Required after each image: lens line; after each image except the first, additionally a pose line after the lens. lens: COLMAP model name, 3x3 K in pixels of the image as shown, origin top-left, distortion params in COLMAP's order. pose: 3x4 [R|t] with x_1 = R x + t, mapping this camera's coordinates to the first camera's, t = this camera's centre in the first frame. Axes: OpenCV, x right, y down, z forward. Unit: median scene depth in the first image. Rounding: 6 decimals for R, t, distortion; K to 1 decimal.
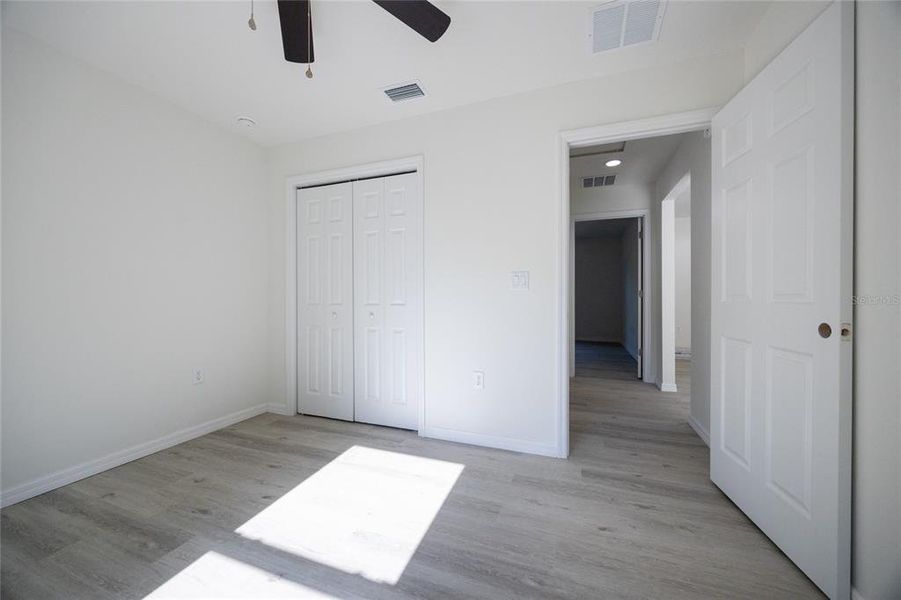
lens RADIAL K [[343.0, 0, 460.5], [0, 343.0, 299.3], [0, 0, 1]] dist [-0.002842, -0.000014]
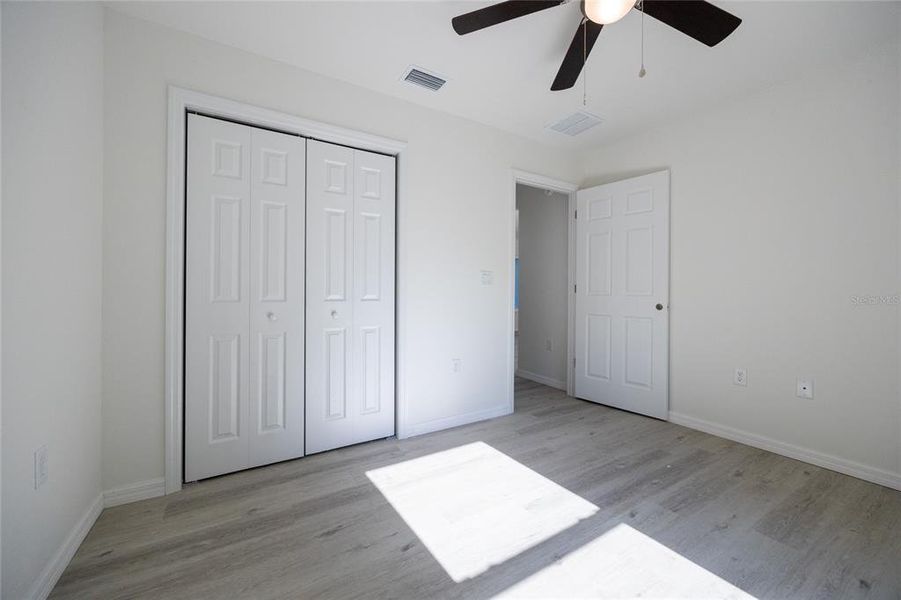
lens RADIAL K [[343.0, 0, 458.6], [0, 343.0, 293.1], [0, 0, 1]] dist [-0.002842, -0.000014]
pose [[0.616480, 0.001233, 0.787369, -0.884839], [0.001078, 0.999997, -0.002409, -0.000137], [-0.787370, 0.002334, 0.616477, 0.339733]]
